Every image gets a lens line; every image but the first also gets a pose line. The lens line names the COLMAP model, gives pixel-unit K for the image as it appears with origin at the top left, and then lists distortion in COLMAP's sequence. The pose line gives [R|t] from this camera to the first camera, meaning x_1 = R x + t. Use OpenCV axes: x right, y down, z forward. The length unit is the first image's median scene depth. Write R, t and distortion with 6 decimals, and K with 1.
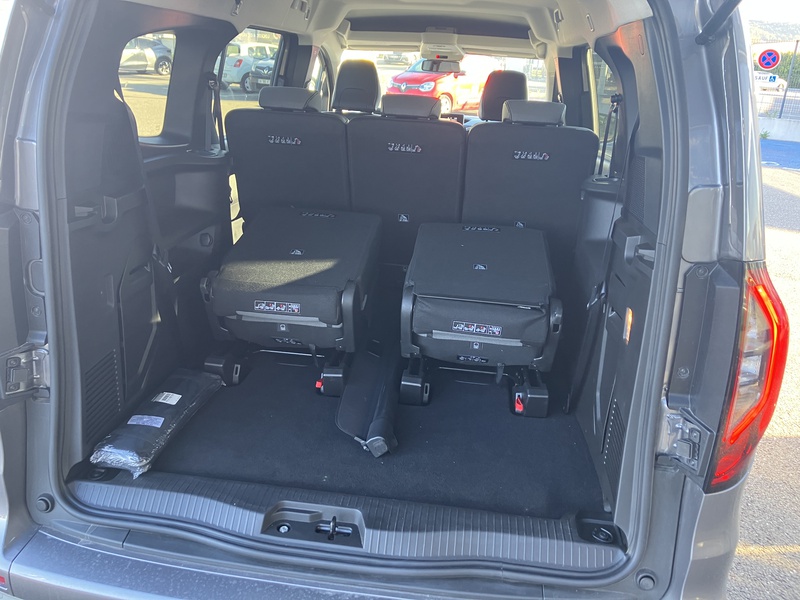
lens RADIAL K [[652.5, 0, 393.4], [0, 652.5, 300.0], [0, 0, 1]] dist [0.011858, 0.000181]
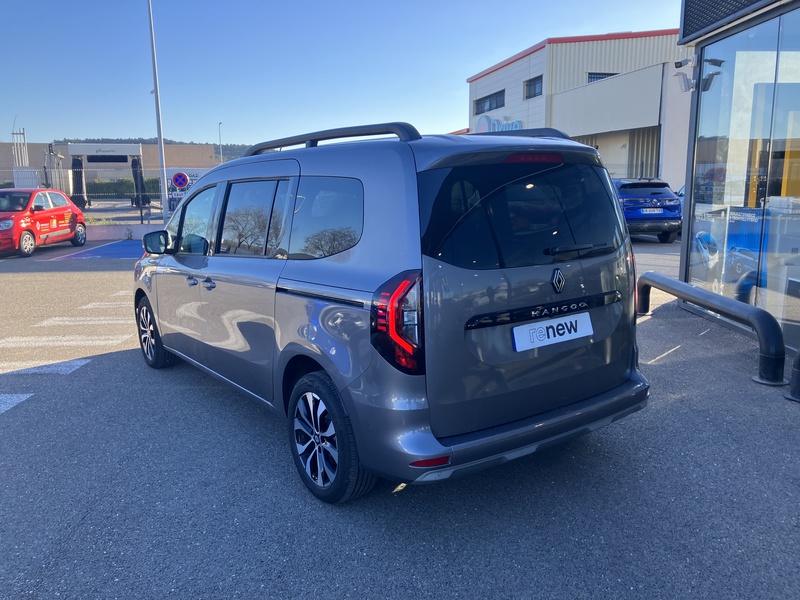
lens RADIAL K [[646.8, 0, 407.4], [0, 646.8, 299.1], [0, 0, 1]] dist [0.010846, -0.002453]
pose [[0.732771, -0.180967, 0.655971, -0.127784], [0.291490, 0.954544, -0.062281, 0.003919], [-0.614882, 0.236847, 0.752213, -0.034076]]
